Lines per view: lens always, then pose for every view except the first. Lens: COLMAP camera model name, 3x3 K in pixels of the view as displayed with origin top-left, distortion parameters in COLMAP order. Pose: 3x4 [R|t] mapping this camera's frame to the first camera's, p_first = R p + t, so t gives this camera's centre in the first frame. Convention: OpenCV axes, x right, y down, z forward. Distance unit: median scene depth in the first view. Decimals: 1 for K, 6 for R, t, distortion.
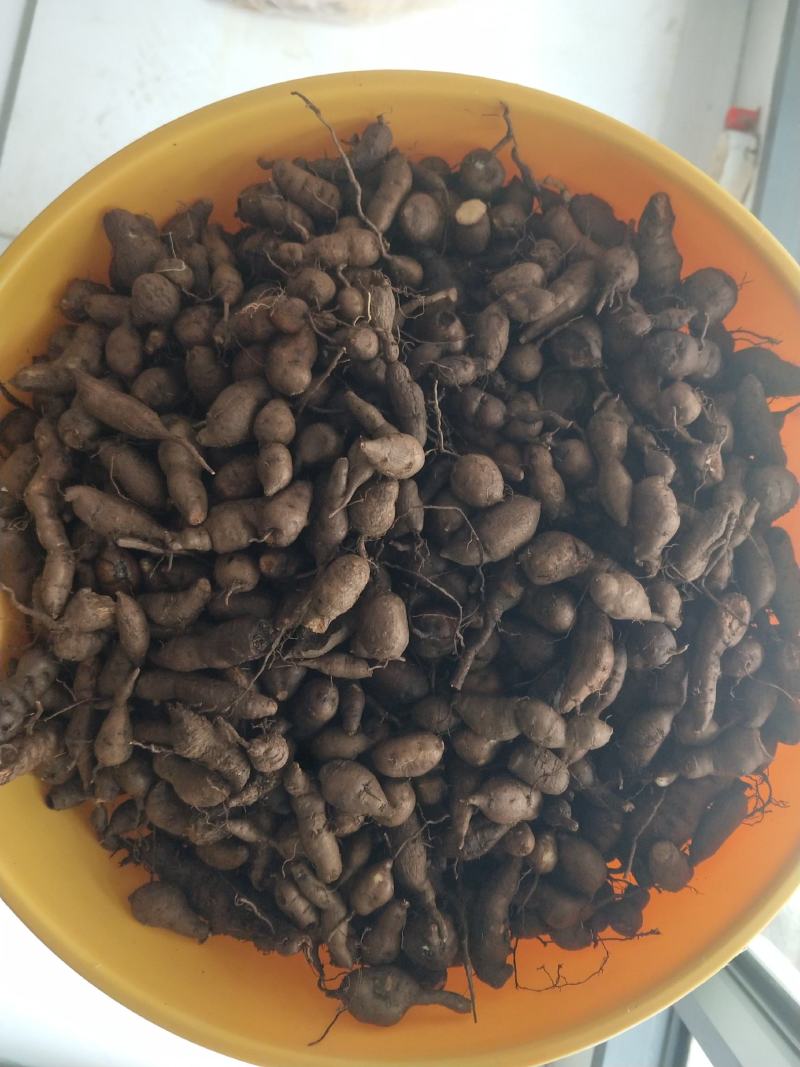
lens RADIAL K [[802.5, 0, 398.7], [0, 802.5, 523.5], [0, 0, 1]] dist [-0.020096, 0.030187]
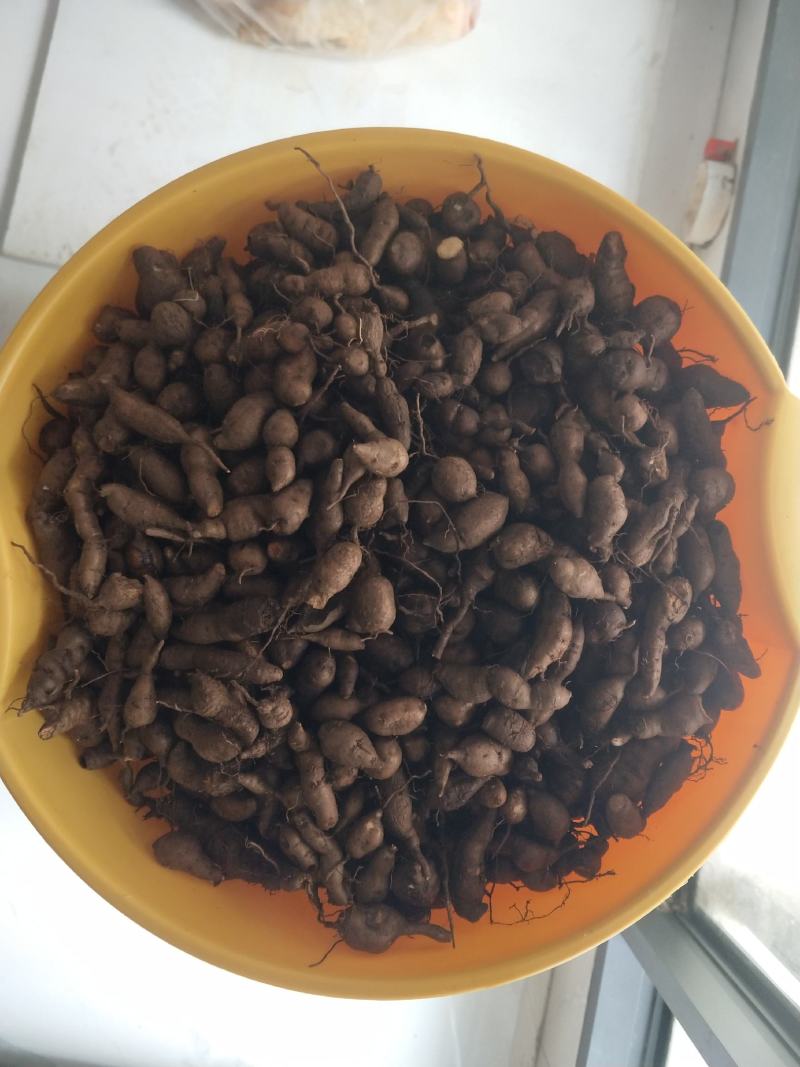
lens RADIAL K [[802.5, 0, 403.6], [0, 802.5, 534.3], [0, 0, 1]] dist [-0.020096, 0.030187]
pose [[0.999992, -0.001073, 0.003887, 0.019108], [0.001107, 0.999962, -0.008662, 0.035455], [-0.003878, 0.008666, 0.999955, -0.158133]]
